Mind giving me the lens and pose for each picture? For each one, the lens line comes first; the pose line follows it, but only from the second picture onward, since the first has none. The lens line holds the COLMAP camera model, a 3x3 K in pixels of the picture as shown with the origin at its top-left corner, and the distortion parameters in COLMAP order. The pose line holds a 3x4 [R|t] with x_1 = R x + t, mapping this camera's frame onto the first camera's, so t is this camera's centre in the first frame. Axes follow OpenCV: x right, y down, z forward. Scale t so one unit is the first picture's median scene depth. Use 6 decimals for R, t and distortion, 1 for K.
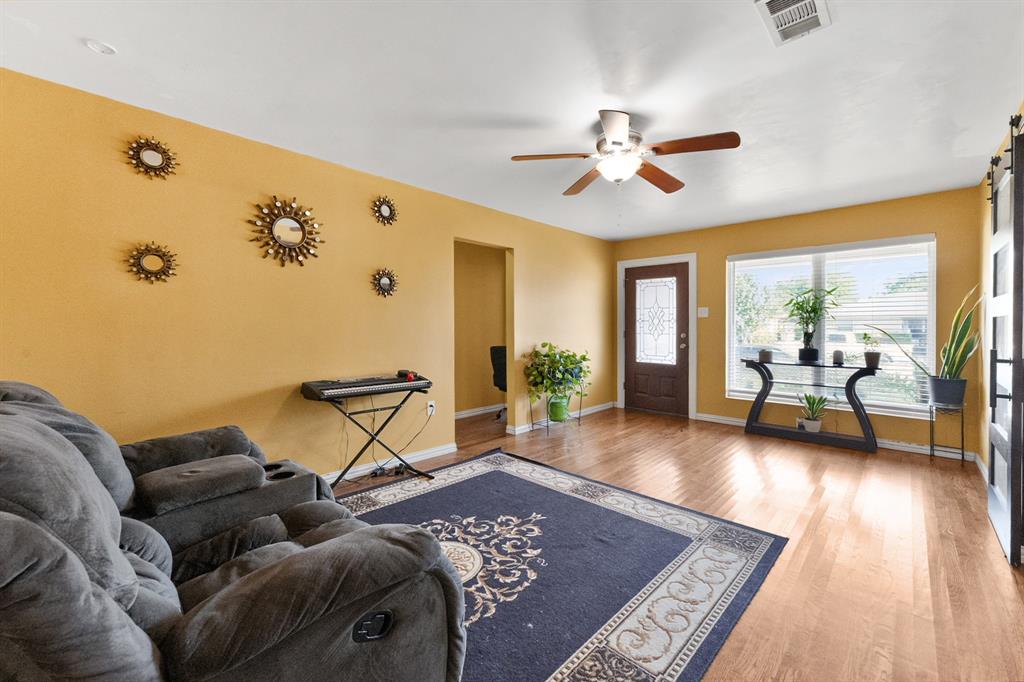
lens RADIAL K [[419.6, 0, 518.8], [0, 419.6, 324.6], [0, 0, 1]] dist [-0.007342, 0.000226]
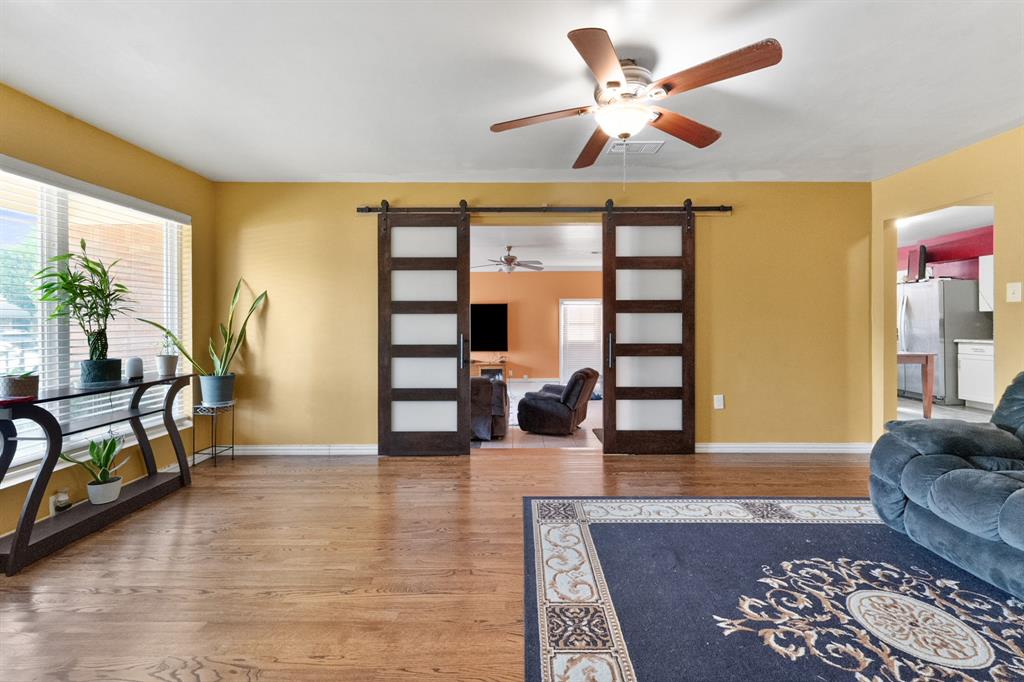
lens RADIAL K [[419.6, 0, 512.1], [0, 419.6, 322.4], [0, 0, 1]] dist [-0.007342, 0.000226]
pose [[-0.686188, -0.001641, 0.727422, -0.201192], [-0.001975, 0.999998, 0.000393, 0.010400], [-0.727421, -0.001167, -0.686190, 1.779581]]
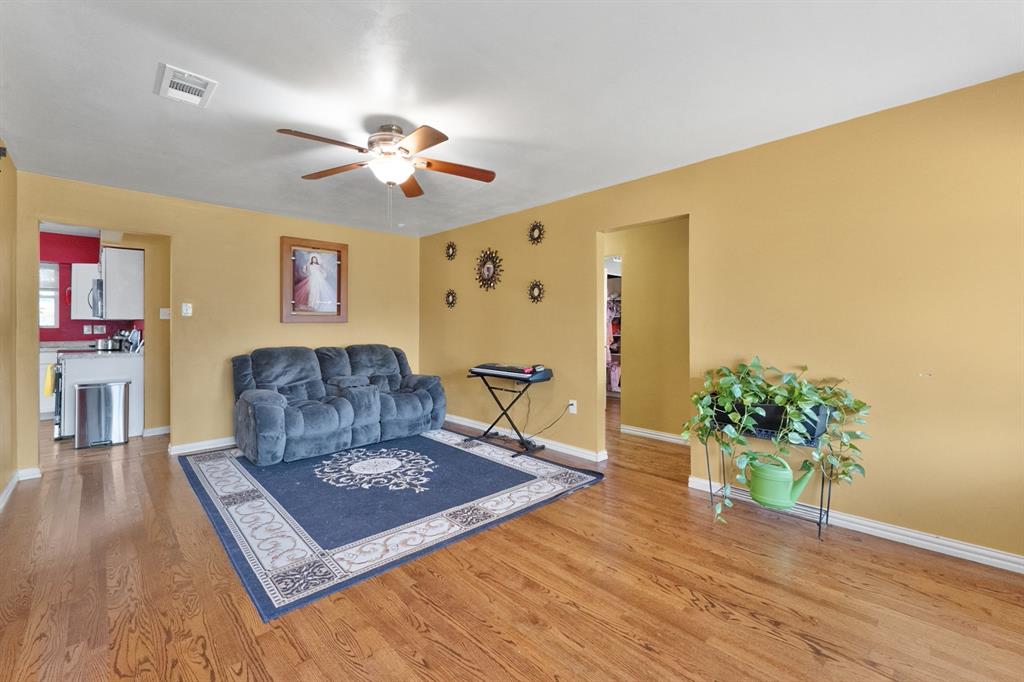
lens RADIAL K [[419.6, 0, 512.7], [0, 419.6, 326.1], [0, 0, 1]] dist [-0.007342, 0.000226]
pose [[-0.041121, -0.004273, -0.999145, 1.297377], [0.004259, 0.999981, -0.004451, 0.006805], [0.999145, -0.004439, -0.041102, 1.403825]]
